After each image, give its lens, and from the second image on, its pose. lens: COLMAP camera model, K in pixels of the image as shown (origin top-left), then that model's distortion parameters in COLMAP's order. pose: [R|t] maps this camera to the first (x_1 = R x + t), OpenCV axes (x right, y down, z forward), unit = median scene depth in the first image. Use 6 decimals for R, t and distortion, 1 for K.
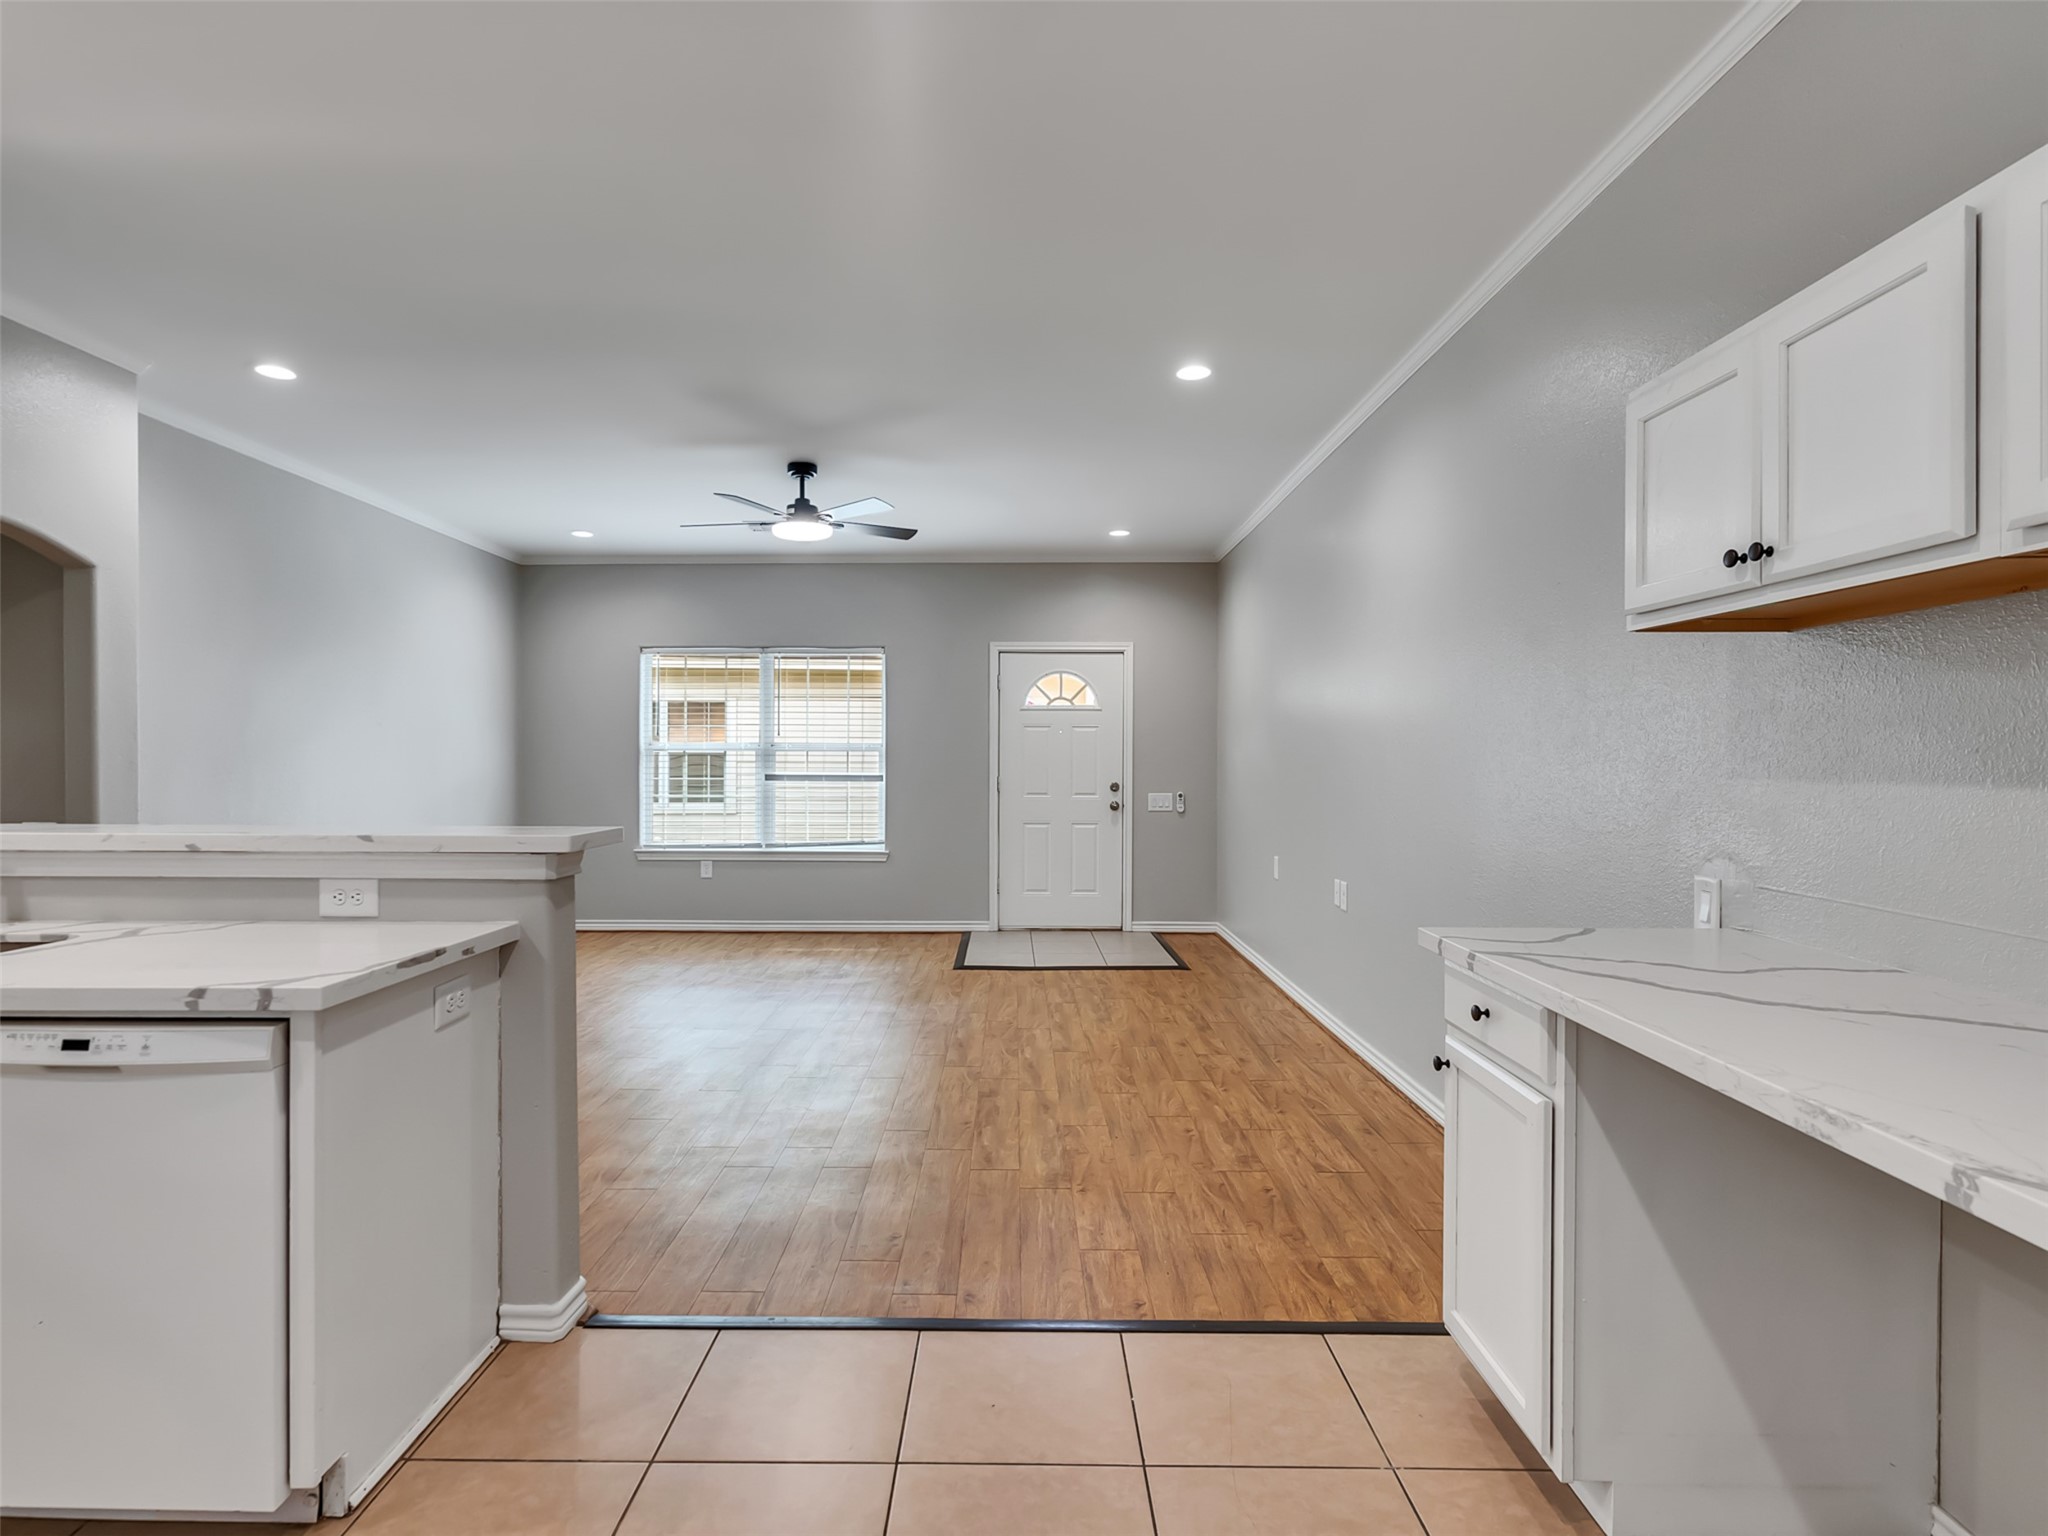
lens RADIAL K [[1044.7, 0, 1004.6], [0, 1044.7, 760.9], [0, 0, 1]] dist [-0.007547, 0.004778]
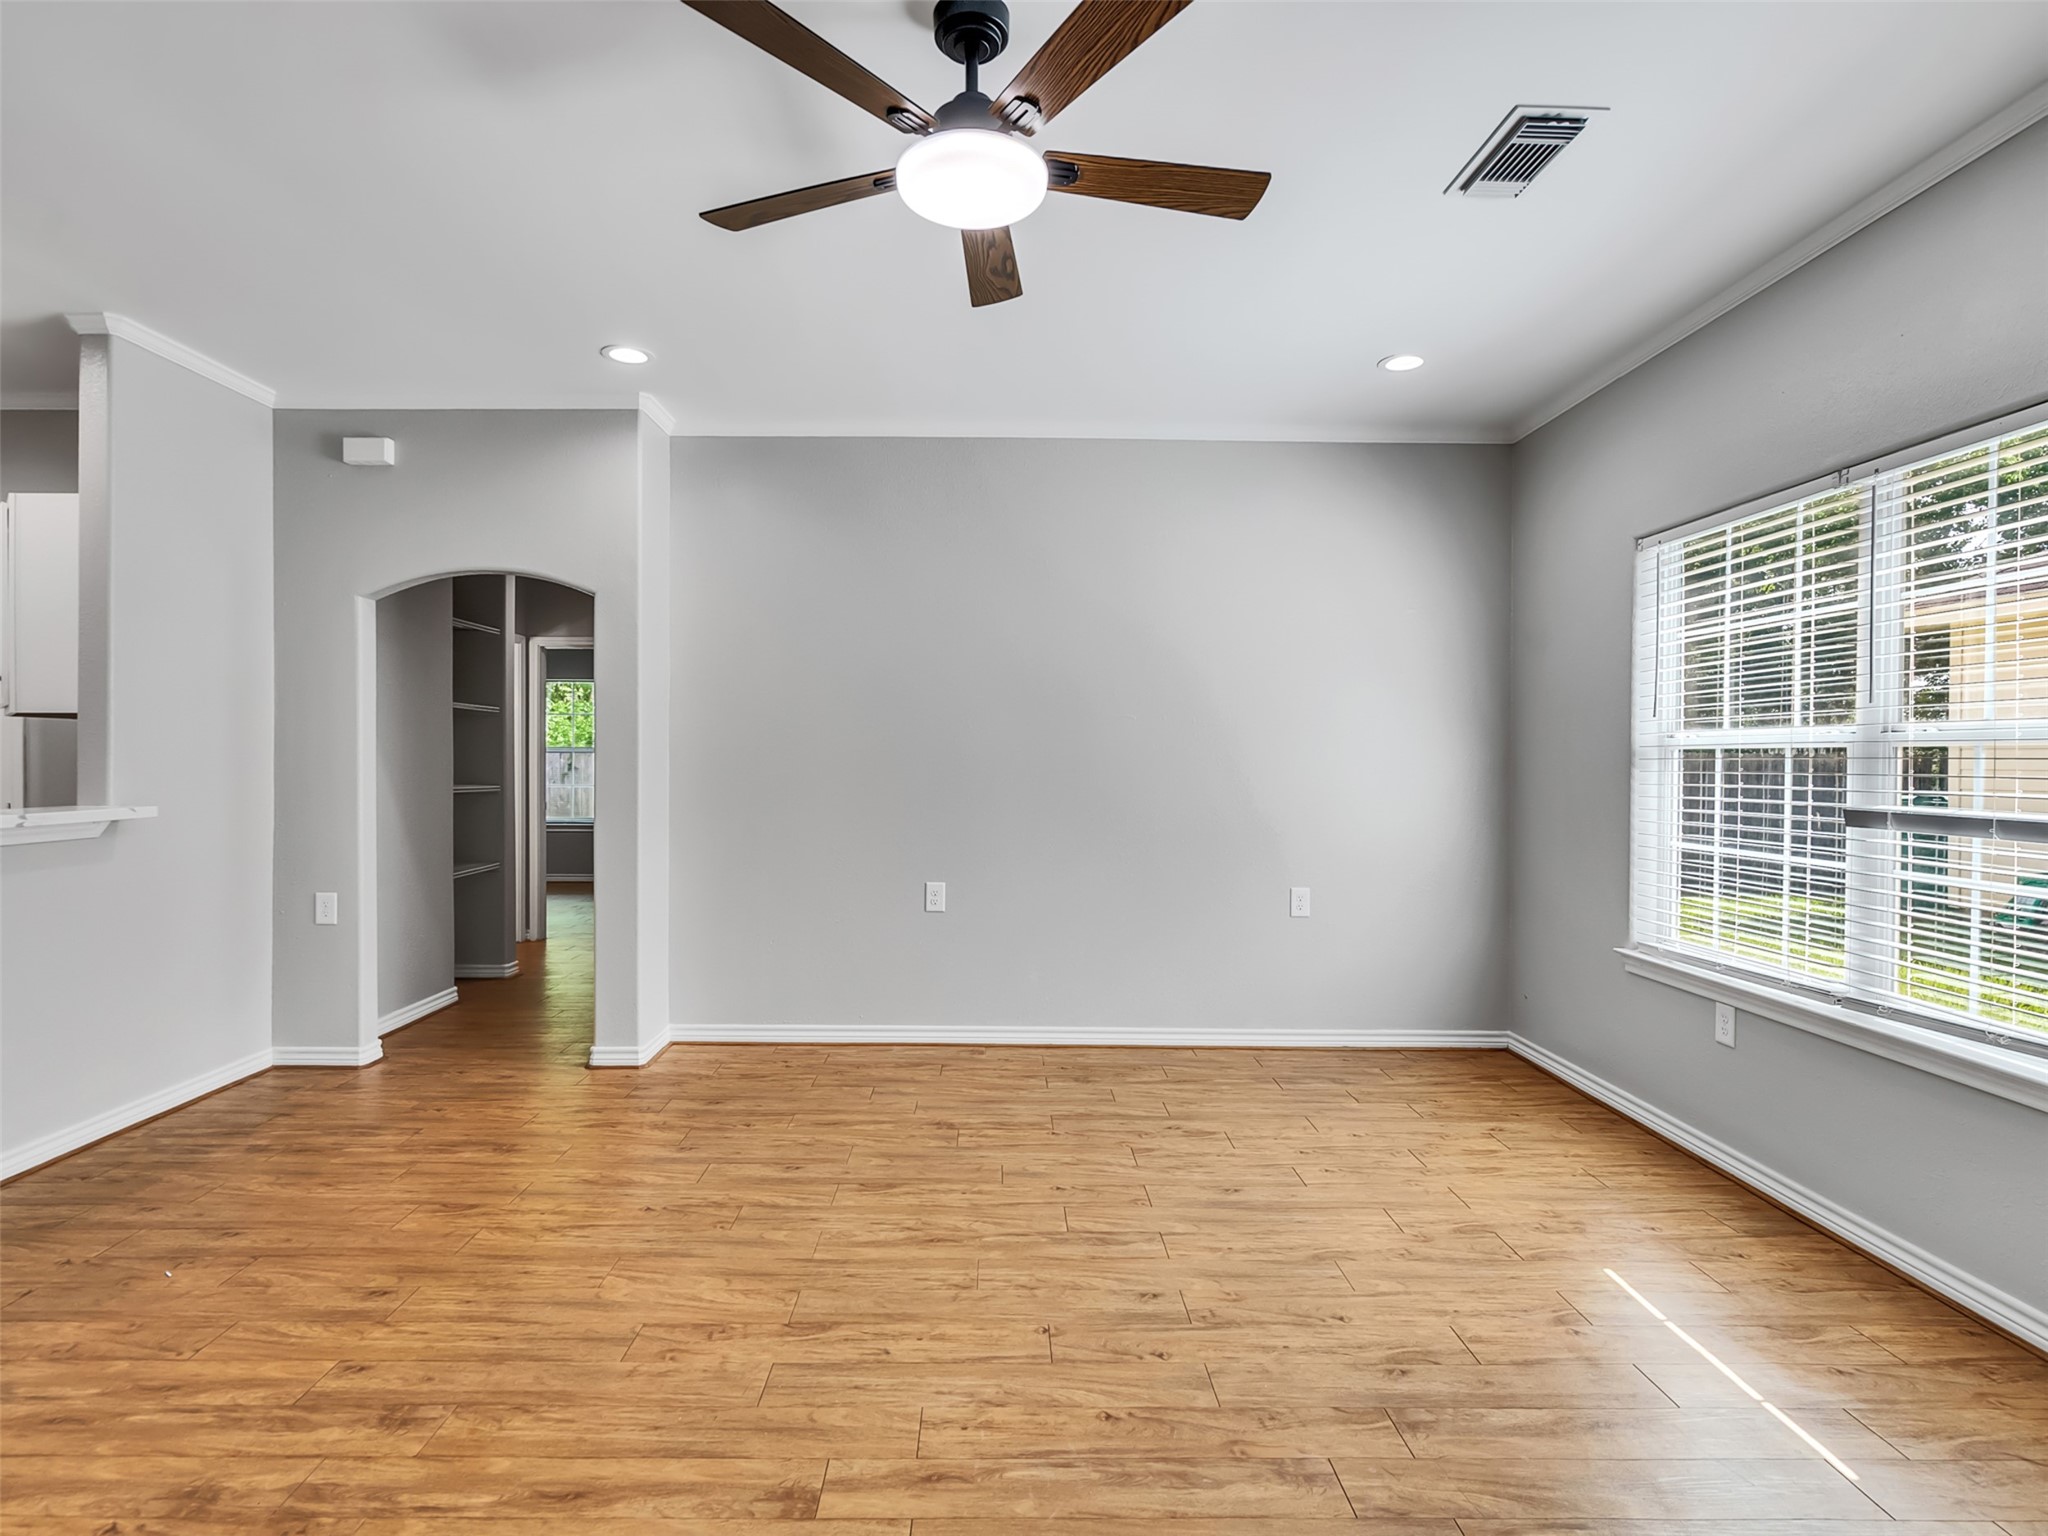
lens RADIAL K [[1044.7, 0, 997.5], [0, 1044.7, 764.0], [0, 0, 1]] dist [-0.007547, 0.004778]
pose [[0.014628, 0.002254, -0.999890, 0.154855], [-0.005144, 0.999984, 0.002179, -0.002495], [0.999880, 0.005111, 0.014640, 0.785499]]
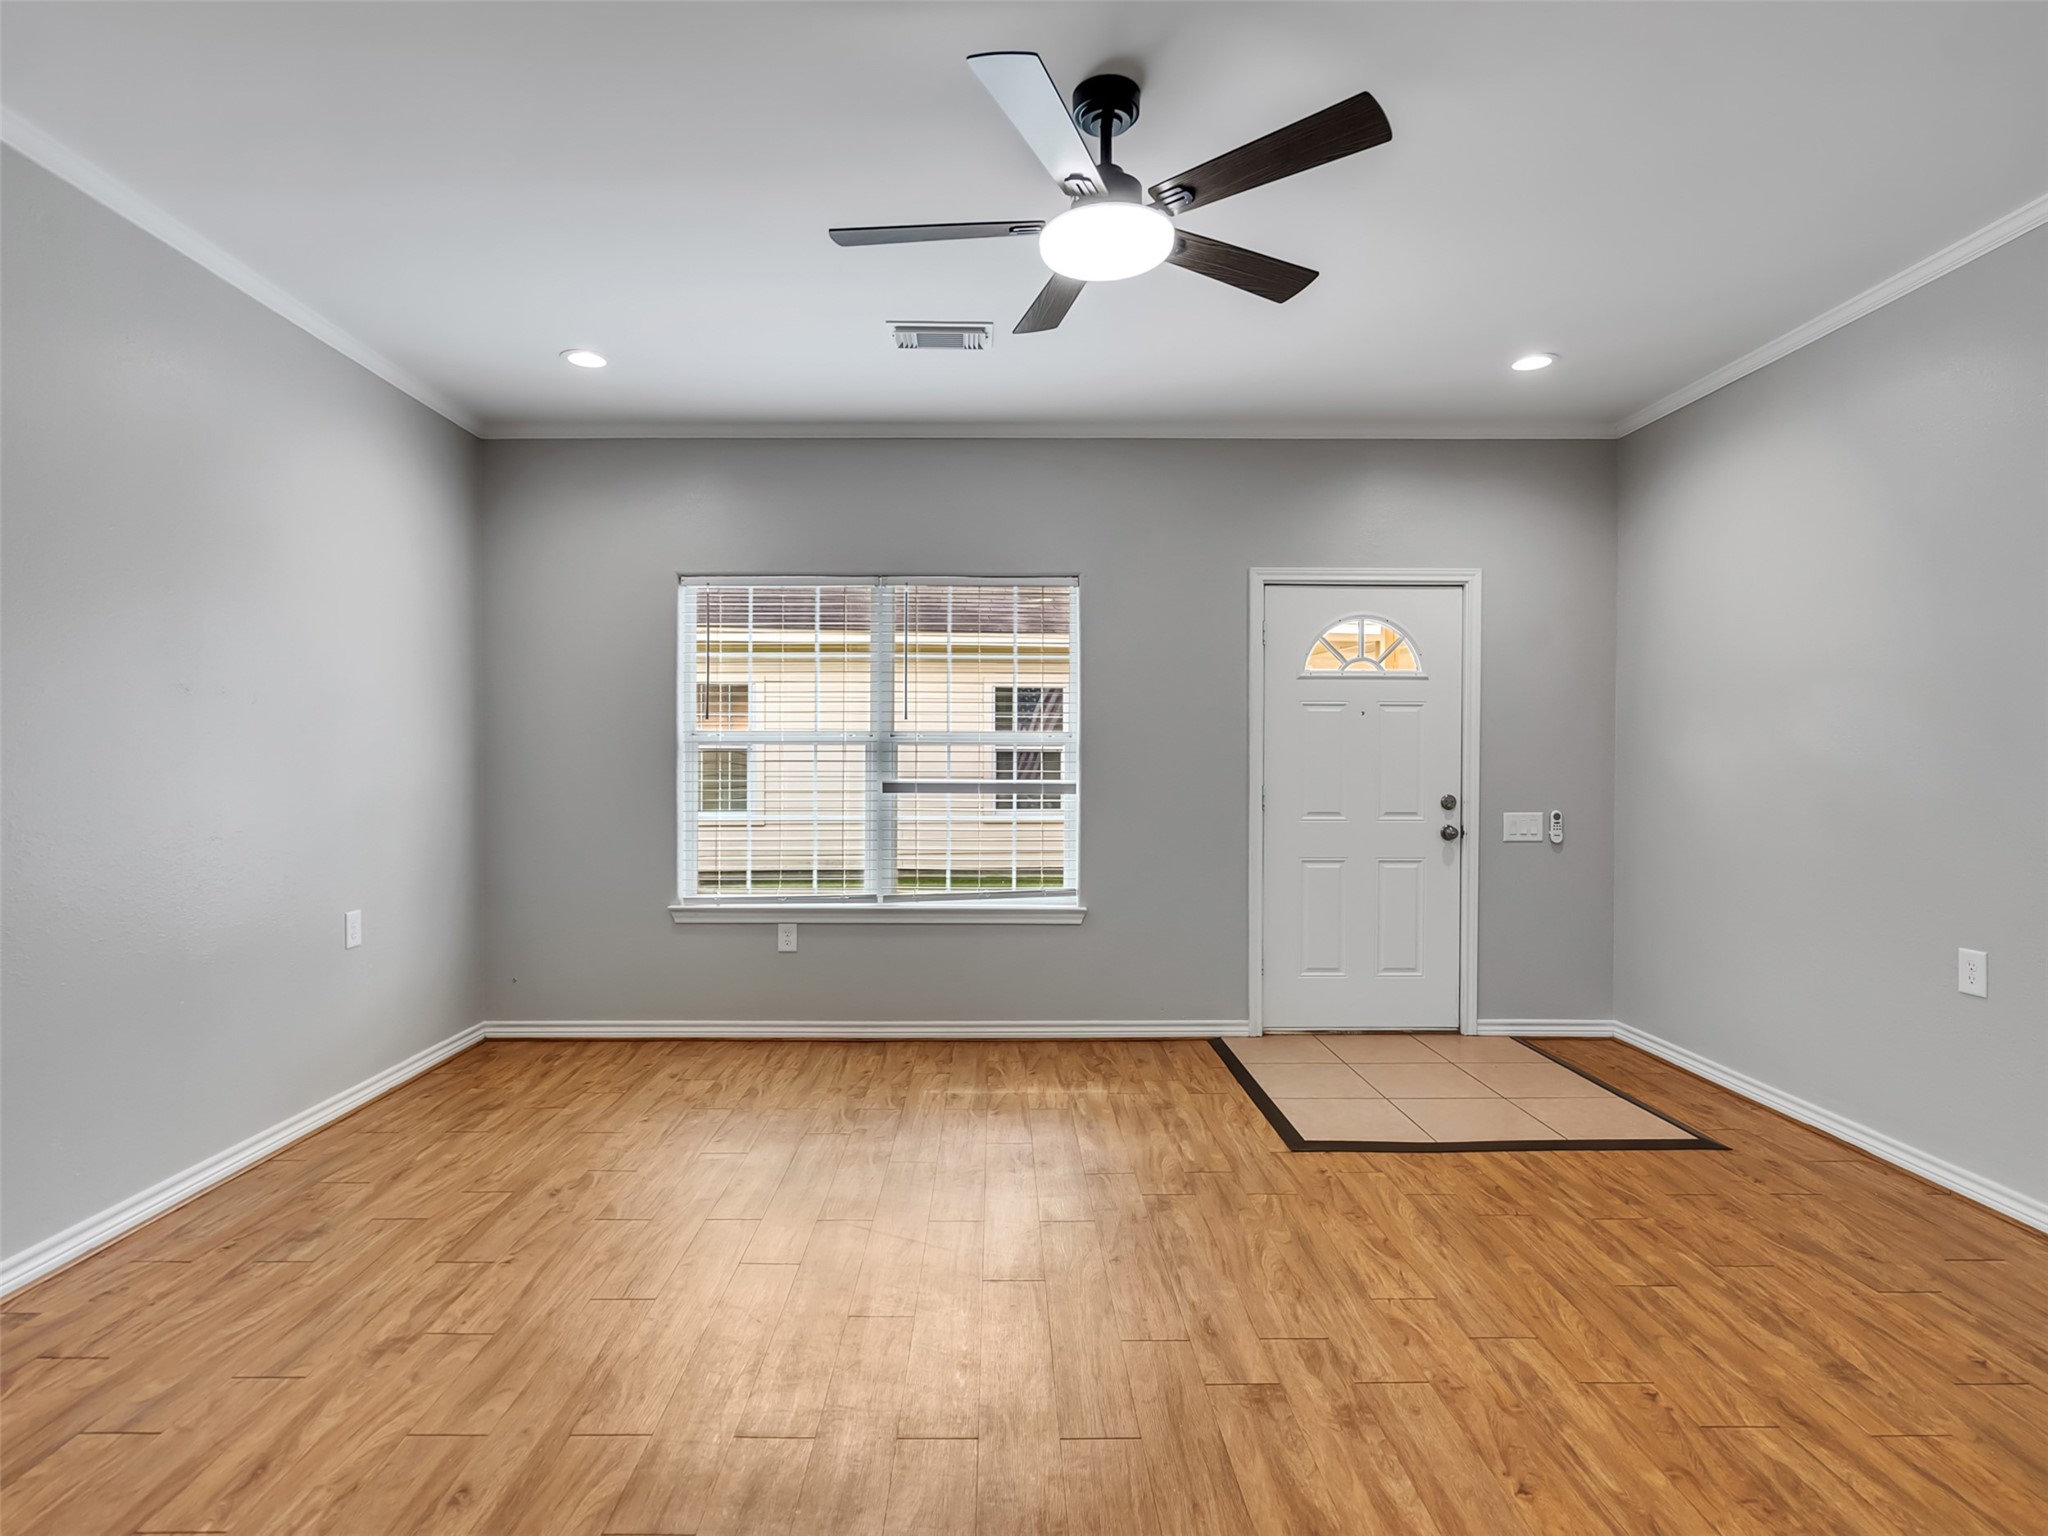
lens RADIAL K [[1044.7, 0, 1002.7], [0, 1044.7, 764.9], [0, 0, 1]] dist [-0.007547, 0.004778]
pose [[0.999877, -0.000749, 0.015675, -0.190825], [0.000628, 0.999970, 0.007773, -0.002639], [-0.015680, -0.007762, 0.999847, 0.435889]]
